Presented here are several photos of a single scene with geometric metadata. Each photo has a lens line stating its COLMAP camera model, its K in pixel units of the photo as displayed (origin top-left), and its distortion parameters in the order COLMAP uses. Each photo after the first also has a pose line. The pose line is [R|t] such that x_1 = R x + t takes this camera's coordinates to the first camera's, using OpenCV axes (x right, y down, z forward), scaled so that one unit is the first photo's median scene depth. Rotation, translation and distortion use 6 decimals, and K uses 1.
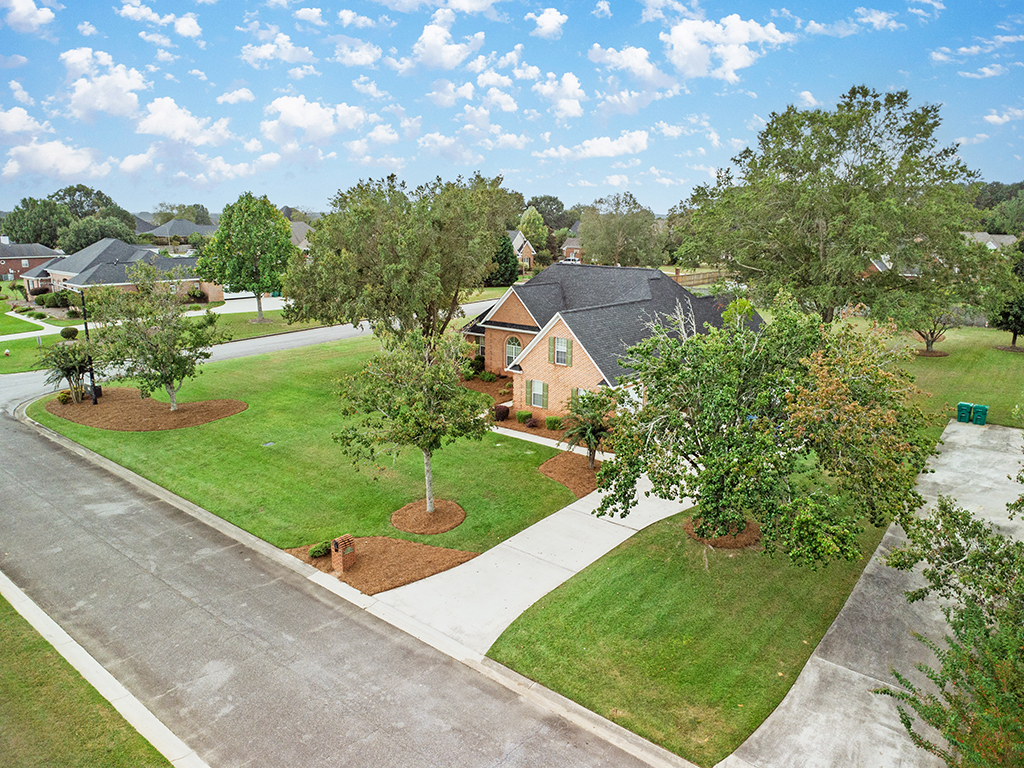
lens RADIAL K [[745.0, 0, 508.9], [0, 745.0, 383.8], [0, 0, 1]] dist [0.008763, -0.005311]
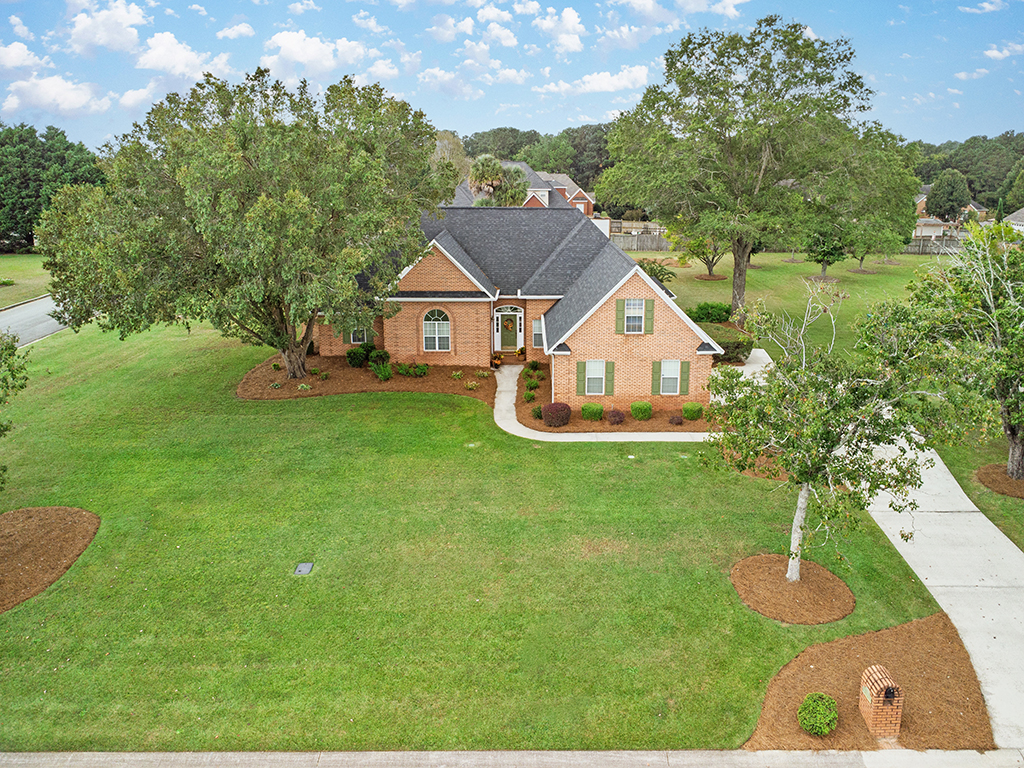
lens RADIAL K [[764.0, 0, 540.6], [0, 764.0, 321.2], [0, 0, 1]] dist [0.000251, 0.001479]
pose [[0.748145, -0.136997, 0.649239, -0.548535], [0.147713, 0.988287, 0.038325, -0.089161], [-0.646885, 0.067229, 0.759619, 0.507460]]
